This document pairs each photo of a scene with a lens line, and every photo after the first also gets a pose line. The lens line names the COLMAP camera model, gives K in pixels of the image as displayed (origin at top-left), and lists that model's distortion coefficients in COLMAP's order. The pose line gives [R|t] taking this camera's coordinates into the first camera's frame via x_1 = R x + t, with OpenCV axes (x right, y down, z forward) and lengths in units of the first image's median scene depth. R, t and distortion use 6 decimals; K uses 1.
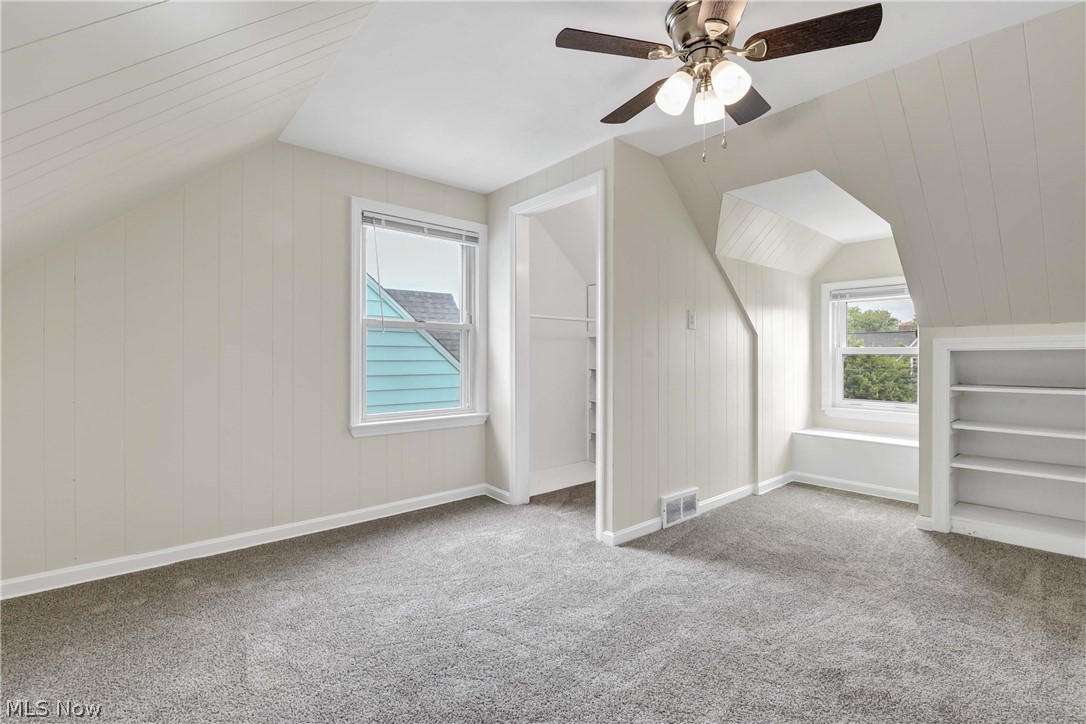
lens RADIAL K [[485.1, 0, 543.3], [0, 485.1, 359.9], [0, 0, 1]] dist [-0.000611, -0.009867]
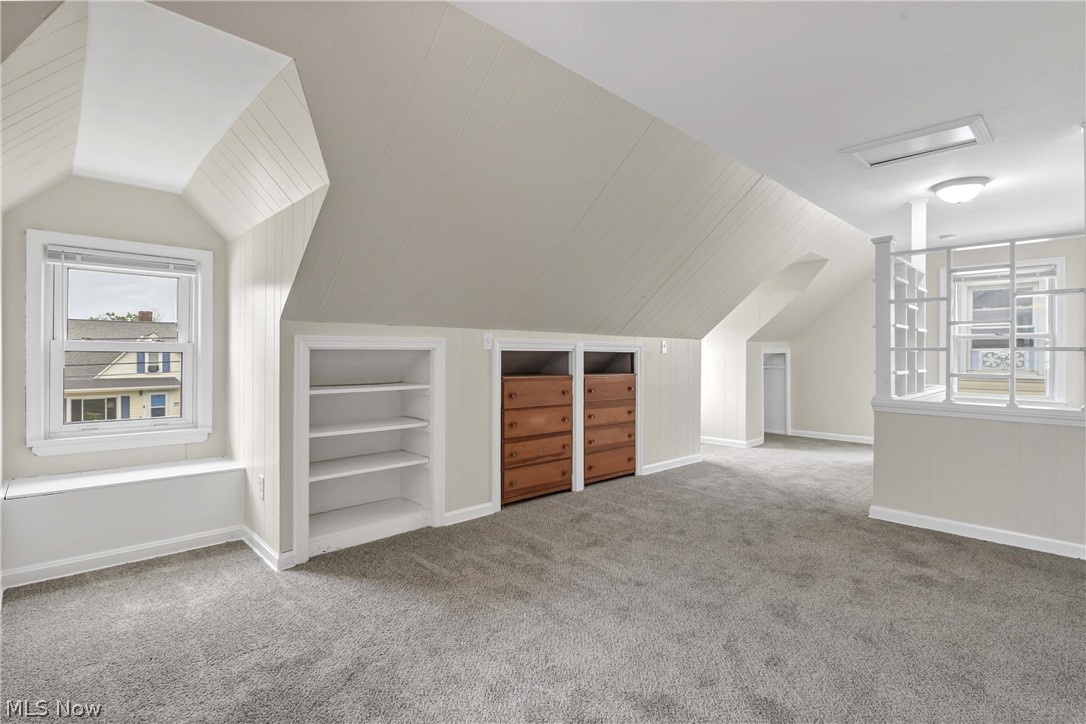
lens RADIAL K [[522.5, 0, 542.0], [0, 522.5, 357.5], [0, 0, 1]] dist [-0.002274, -0.000531]
pose [[-0.053456, -0.000981, 0.998570, -0.114102], [0.002635, 0.999996, 0.001124, -0.003343], [-0.998567, 0.002692, -0.053453, 0.625495]]
